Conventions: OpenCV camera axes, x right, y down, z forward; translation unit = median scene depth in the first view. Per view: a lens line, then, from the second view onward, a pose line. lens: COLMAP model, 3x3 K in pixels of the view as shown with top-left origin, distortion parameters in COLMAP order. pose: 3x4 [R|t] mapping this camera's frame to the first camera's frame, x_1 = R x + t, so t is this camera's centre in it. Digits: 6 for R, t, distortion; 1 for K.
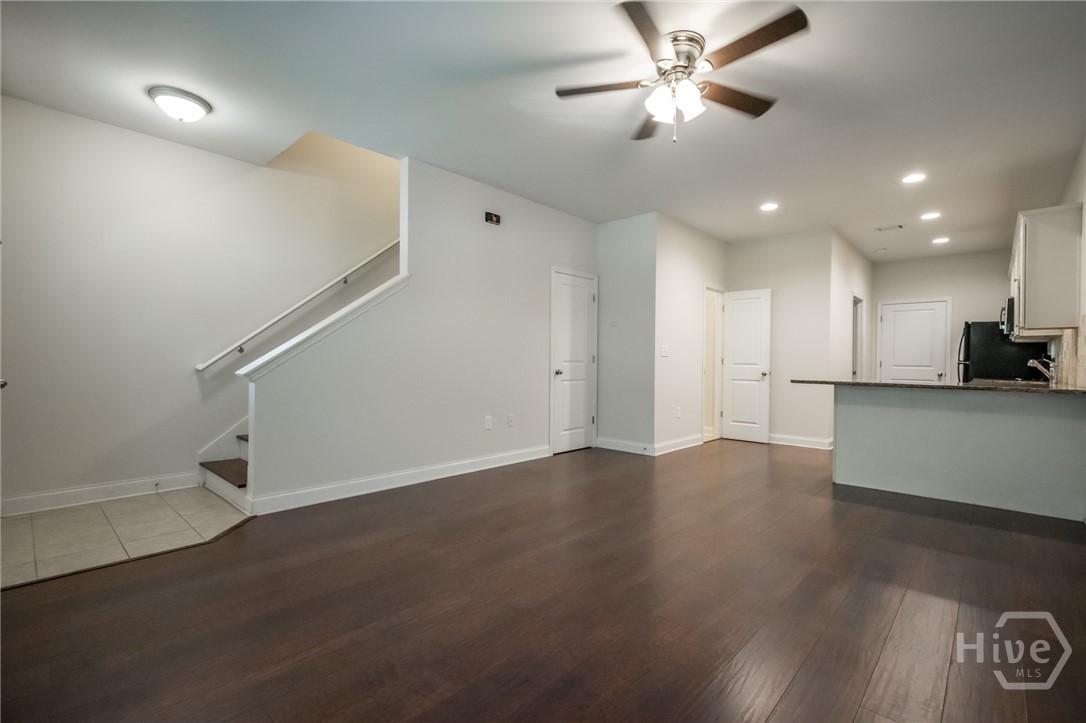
lens RADIAL K [[485.3, 0, 545.8], [0, 485.3, 363.9], [0, 0, 1]] dist [-0.003153, -0.000390]
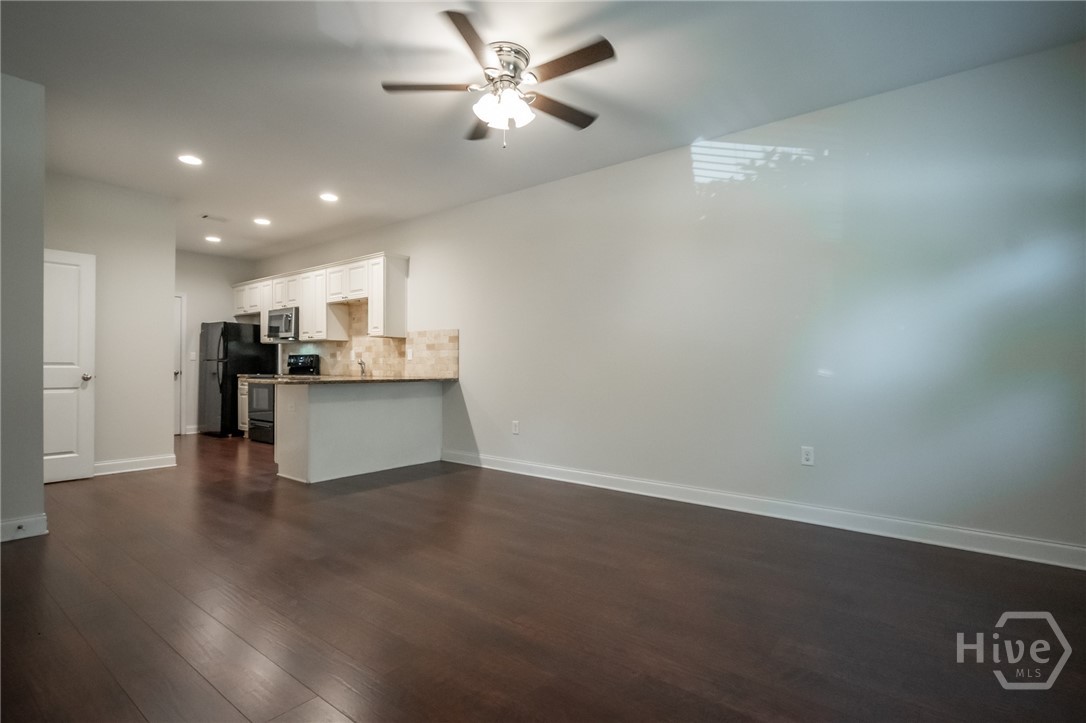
lens RADIAL K [[527.0, 0, 551.7], [0, 527.0, 364.2], [0, 0, 1]] dist [-0.001550, -0.001244]
pose [[-0.089011, -0.008960, 0.995990, -0.389265], [-0.000261, 0.999960, 0.008972, -0.005865], [-0.996031, 0.000539, -0.089009, 0.456222]]
